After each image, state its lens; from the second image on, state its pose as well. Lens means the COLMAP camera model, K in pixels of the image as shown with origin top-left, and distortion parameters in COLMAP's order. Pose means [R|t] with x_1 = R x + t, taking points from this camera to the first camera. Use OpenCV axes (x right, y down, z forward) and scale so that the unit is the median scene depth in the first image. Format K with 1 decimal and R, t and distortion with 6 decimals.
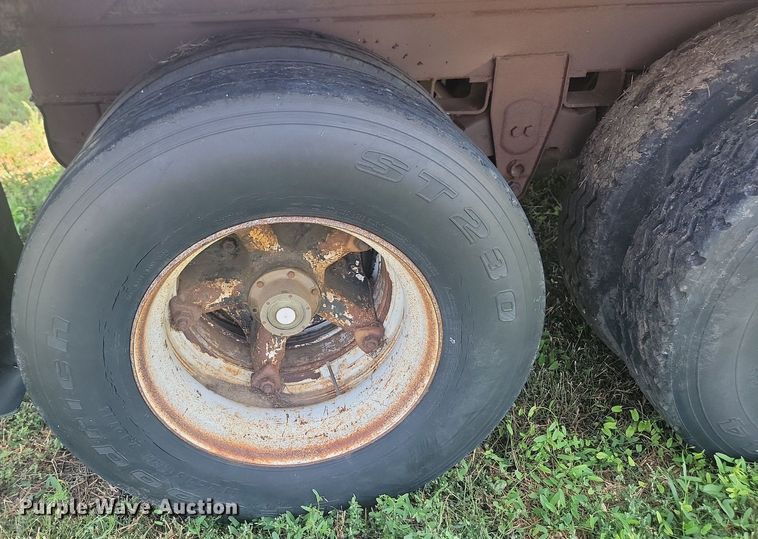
lens RADIAL K [[549.0, 0, 343.6], [0, 549.0, 269.1], [0, 0, 1]] dist [-0.005367, -0.007881]
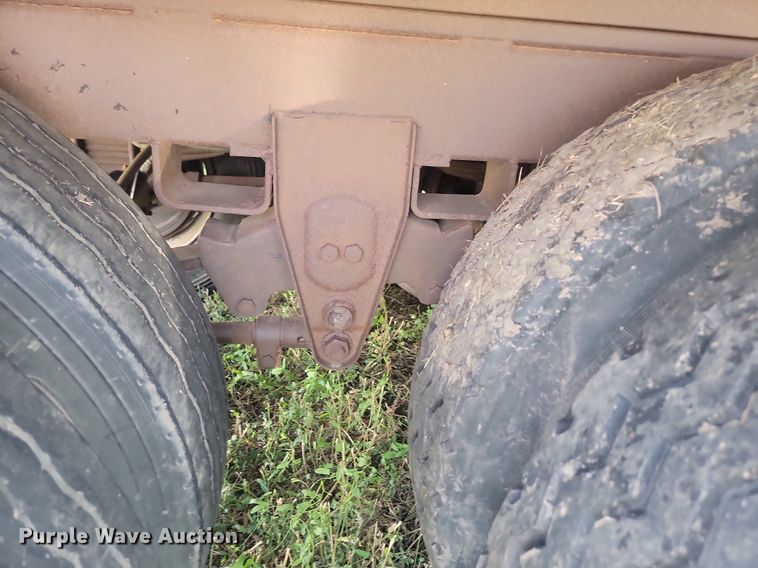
lens RADIAL K [[545.4, 0, 379.0], [0, 545.4, 284.0], [0, 0, 1]] dist [0.021172, -0.000734]
pose [[0.991195, 0.077414, 0.107420, 0.379586], [-0.060441, 0.986356, -0.153128, -0.170228], [-0.117808, 0.145287, 0.982351, 0.566359]]
